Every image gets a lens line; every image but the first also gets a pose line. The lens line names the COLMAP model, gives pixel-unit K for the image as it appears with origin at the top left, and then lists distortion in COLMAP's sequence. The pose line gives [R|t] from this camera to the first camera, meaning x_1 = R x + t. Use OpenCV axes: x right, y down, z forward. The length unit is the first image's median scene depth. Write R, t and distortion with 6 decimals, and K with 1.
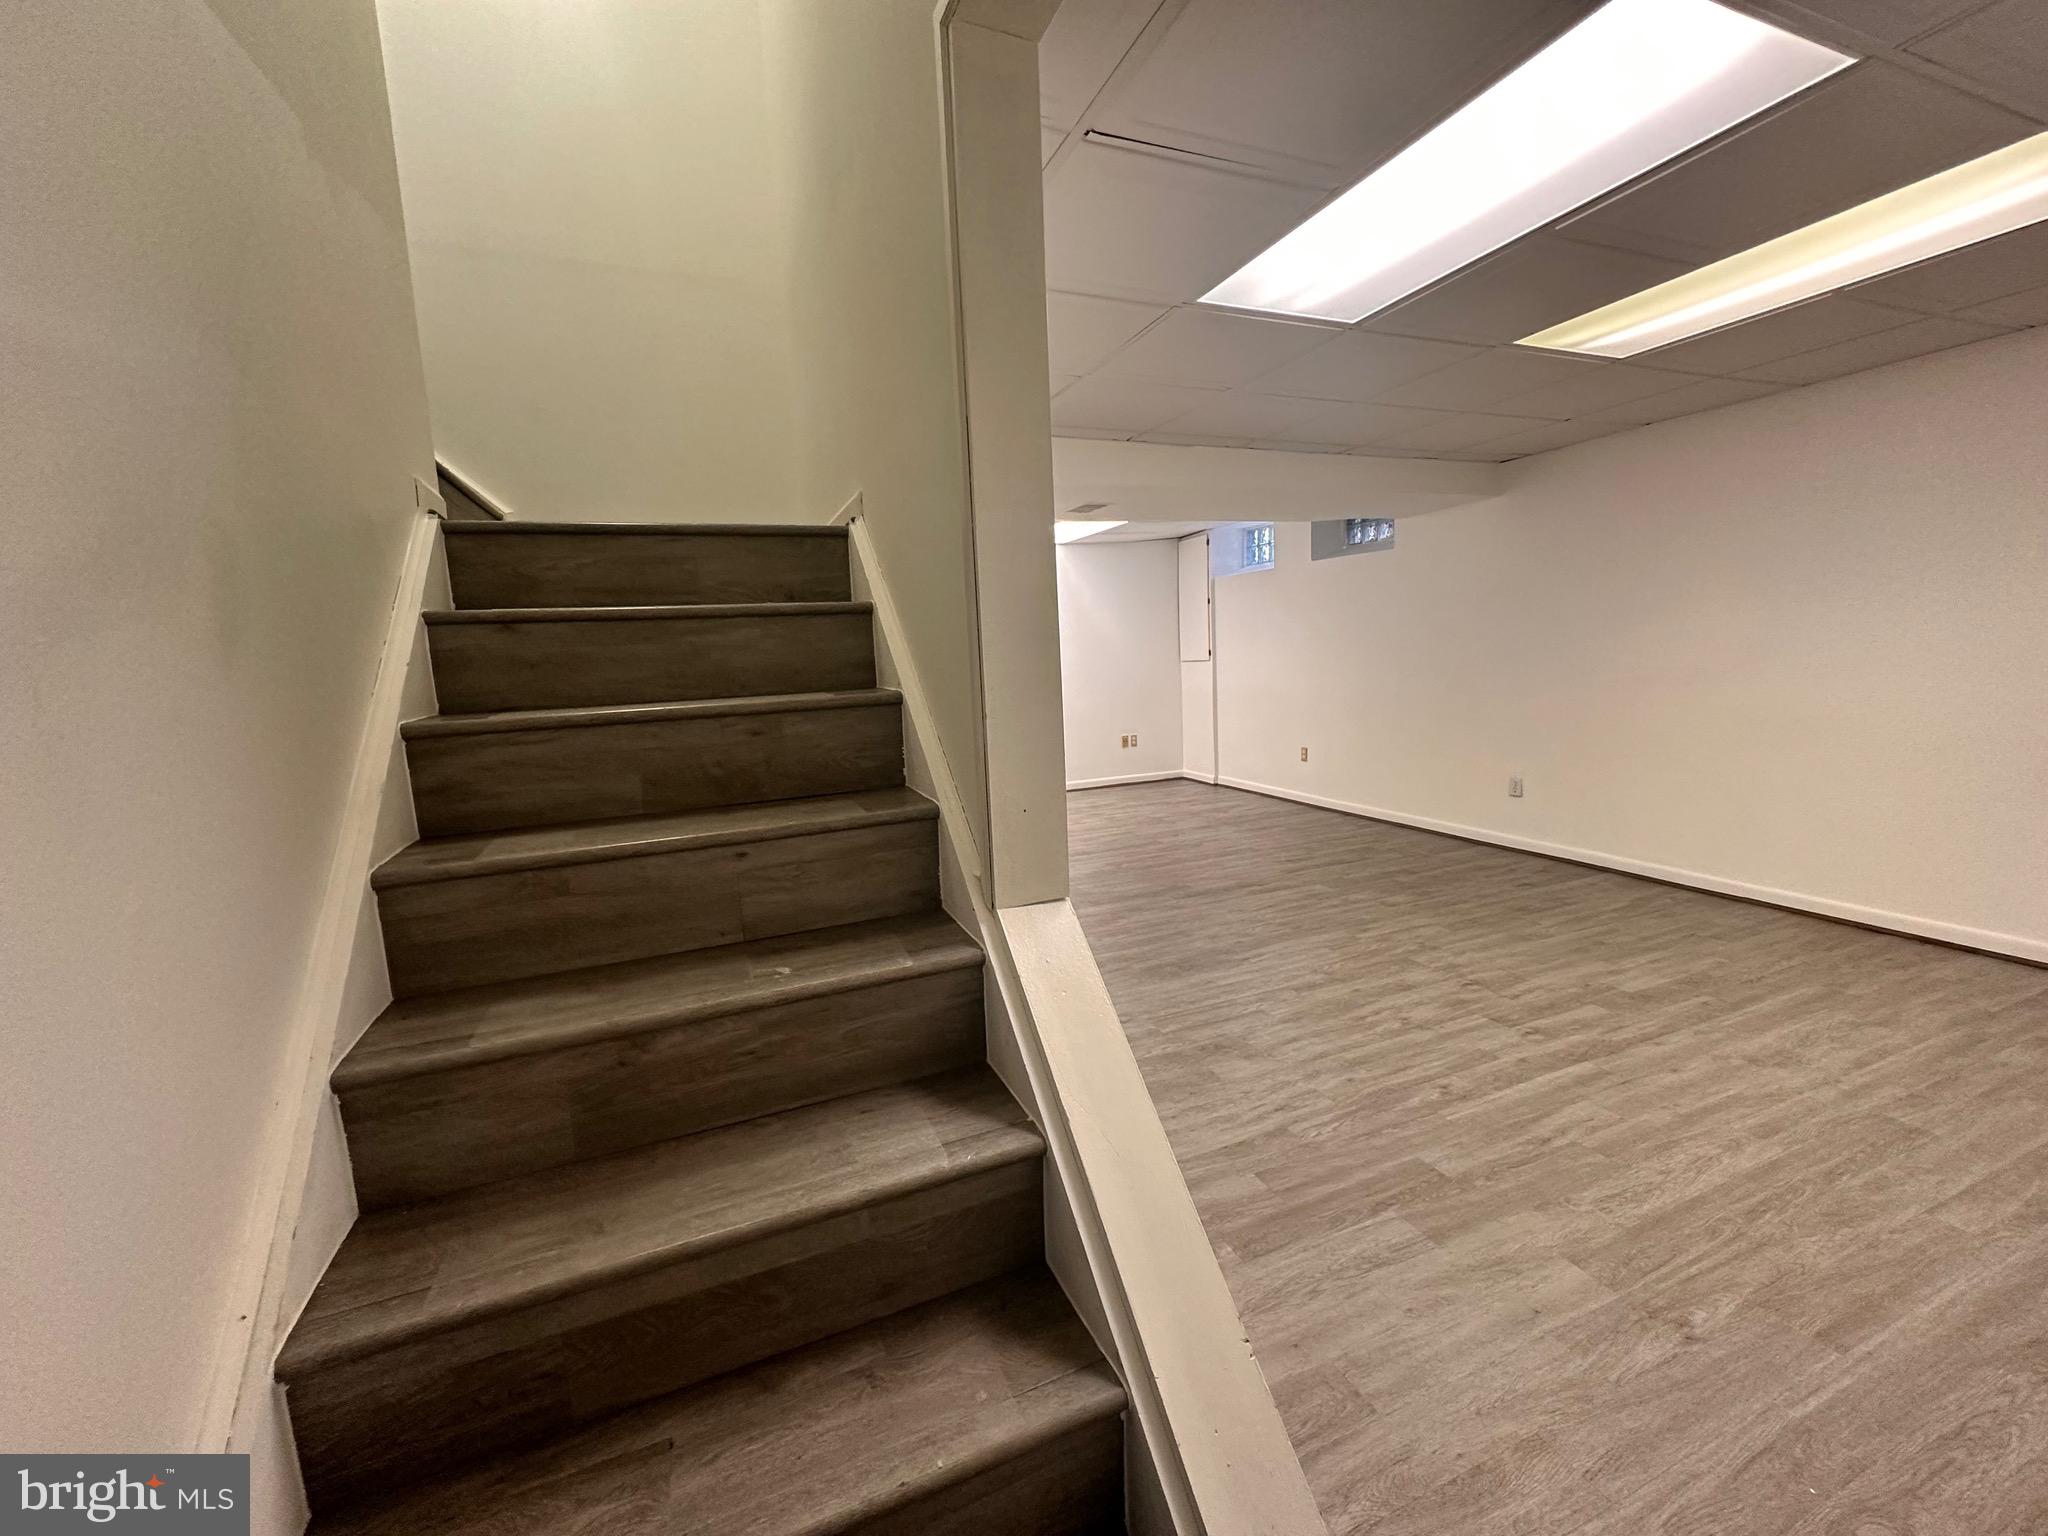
lens RADIAL K [[814.9, 0, 1023.1], [0, 814.9, 772.9], [0, 0, 1]] dist [-0.003376, 0.001479]
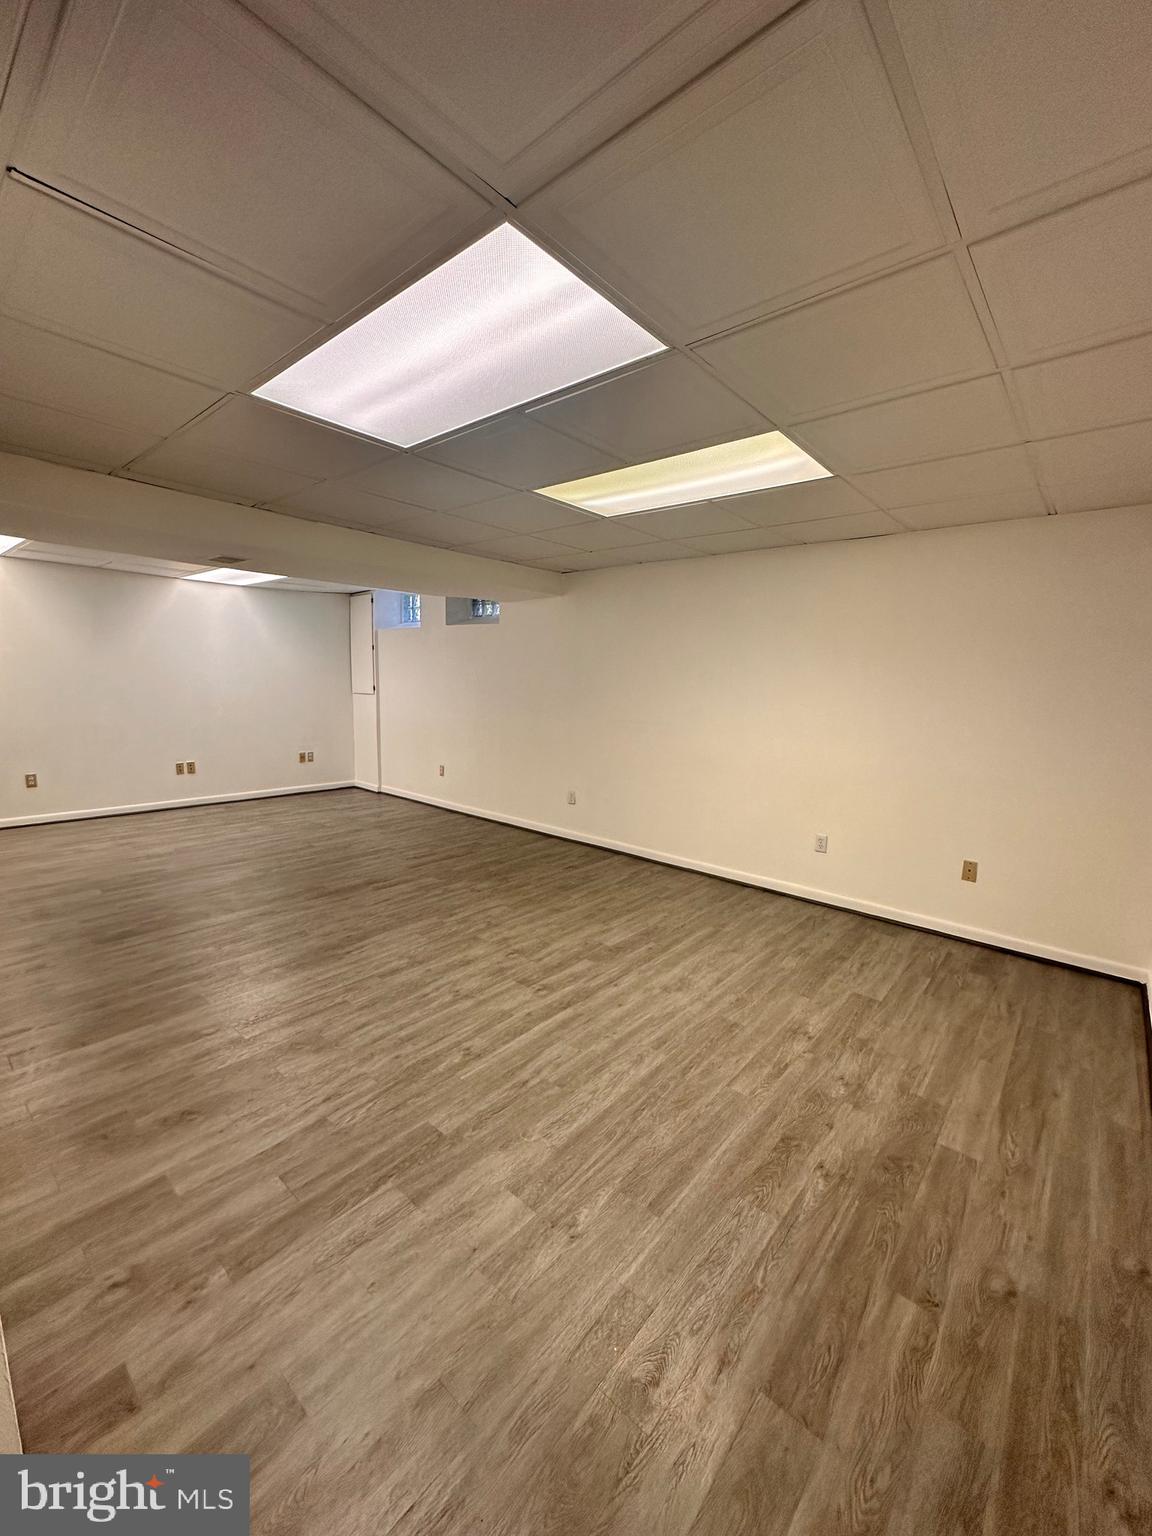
lens RADIAL K [[611.2, 0, 573.9], [0, 611.2, 769.3], [0, 0, 1]] dist [-0.003376, 0.001479]
pose [[0.890723, 0.002365, 0.454540, 0.196501], [-0.001595, 0.999997, -0.002079, -0.053760], [-0.454543, 0.001127, 0.890724, 0.043379]]
